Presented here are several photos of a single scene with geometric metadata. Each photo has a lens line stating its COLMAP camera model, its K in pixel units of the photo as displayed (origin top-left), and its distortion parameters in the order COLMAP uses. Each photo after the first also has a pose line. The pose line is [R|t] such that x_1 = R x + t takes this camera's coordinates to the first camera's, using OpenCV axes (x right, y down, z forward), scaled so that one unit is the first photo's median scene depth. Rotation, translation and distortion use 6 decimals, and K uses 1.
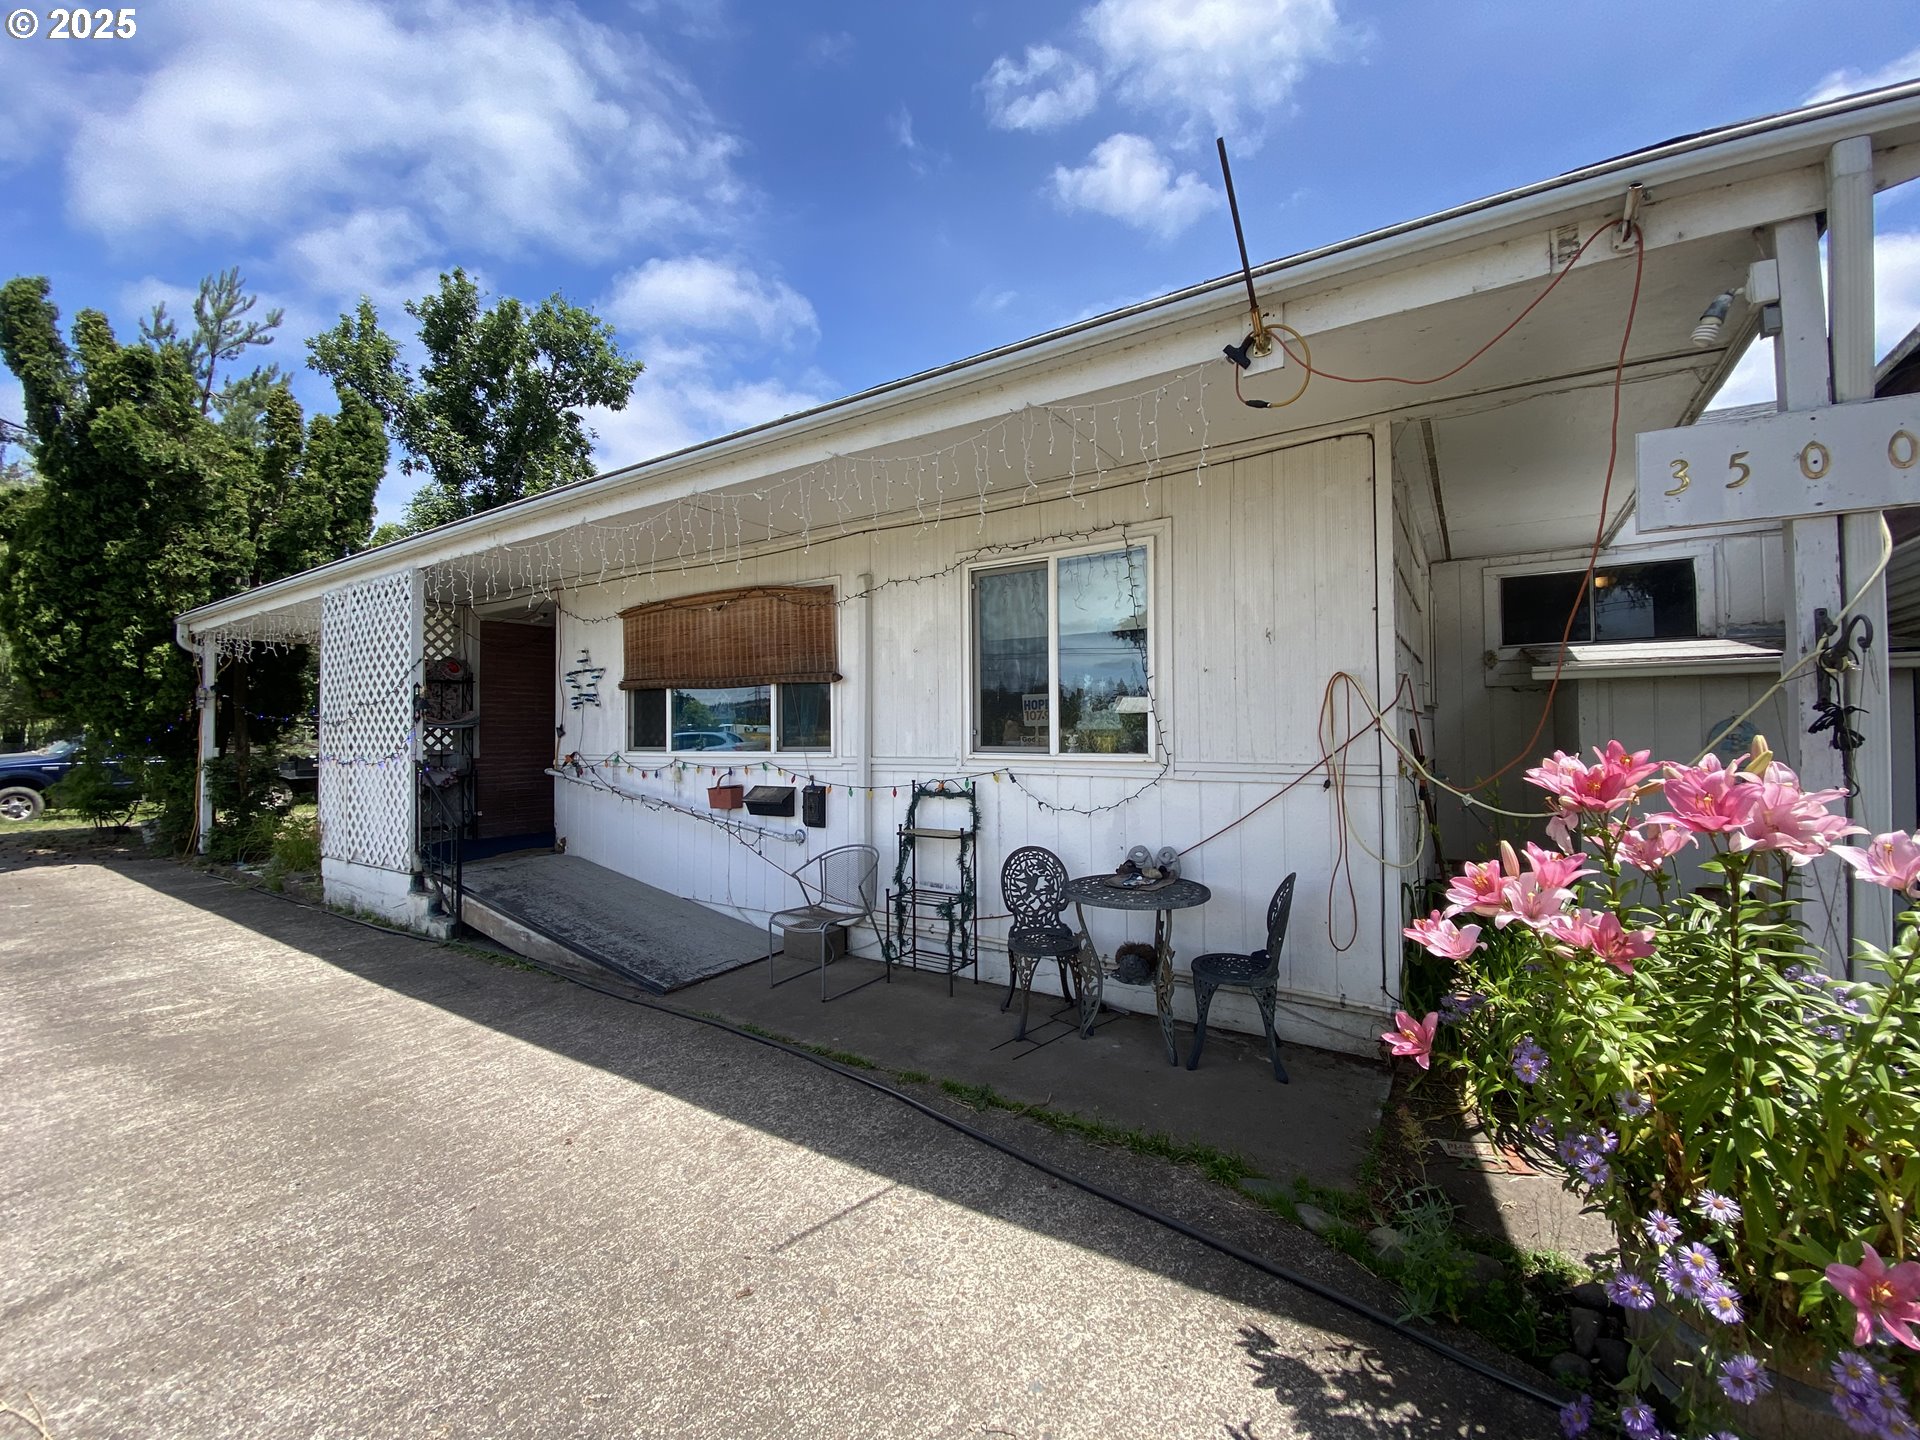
lens RADIAL K [[759.4, 0, 963.2], [0, 759.4, 708.6], [0, 0, 1]] dist [0.000404, -0.012140]
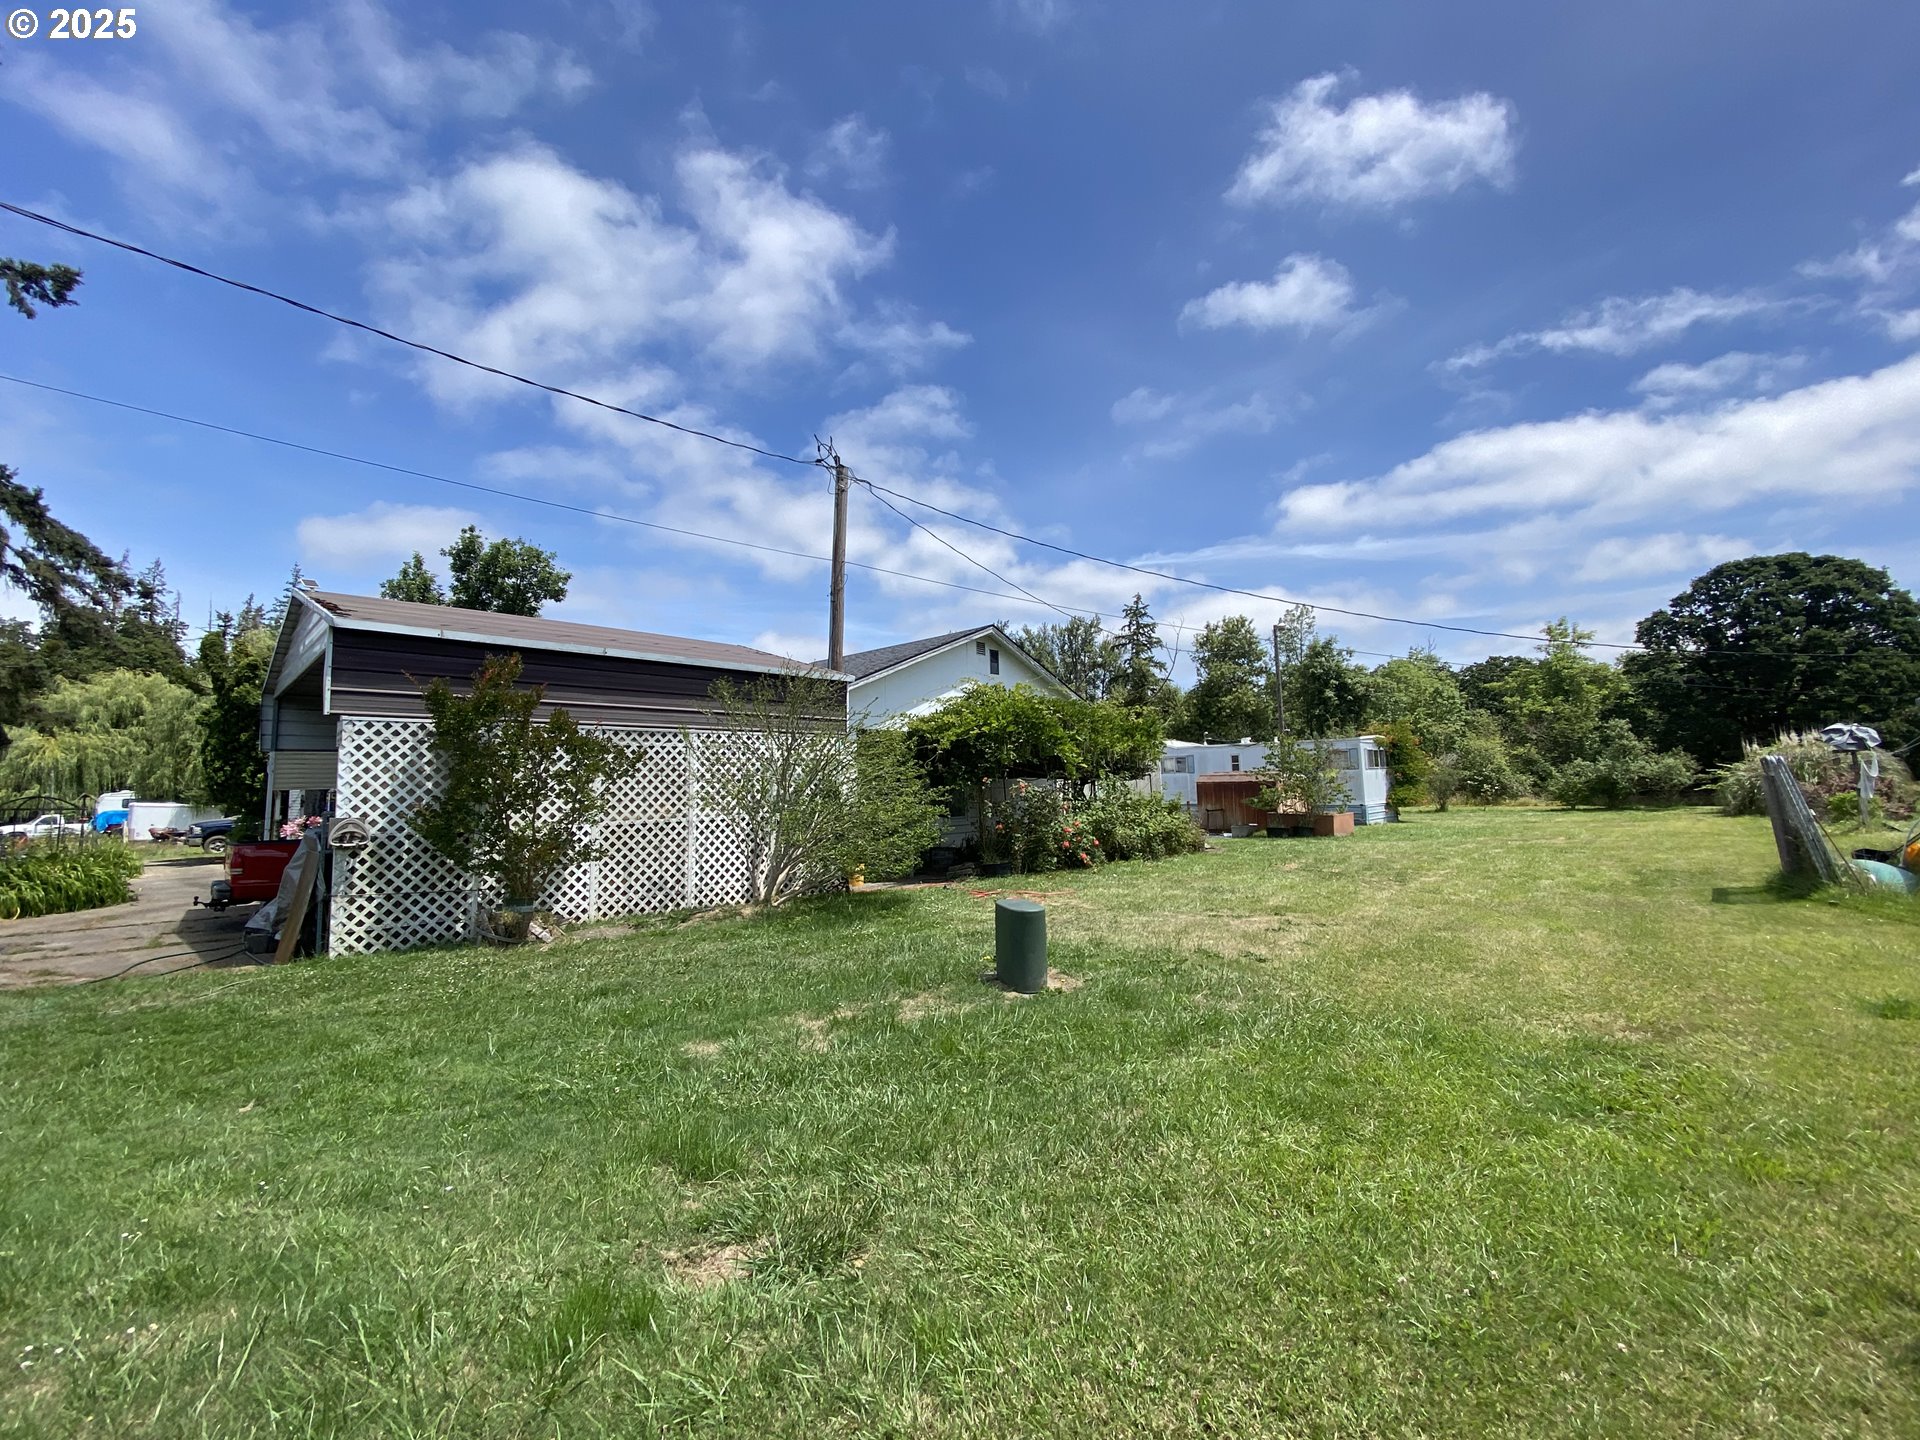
lens RADIAL K [[759.4, 0, 963.2], [0, 759.4, 708.6], [0, 0, 1]] dist [0.000404, -0.012140]
pose [[0.985420, -0.028145, -0.167795, 1.618927], [0.015506, 0.996975, -0.076164, -0.076033], [0.169431, 0.072451, 0.982875, -1.049775]]
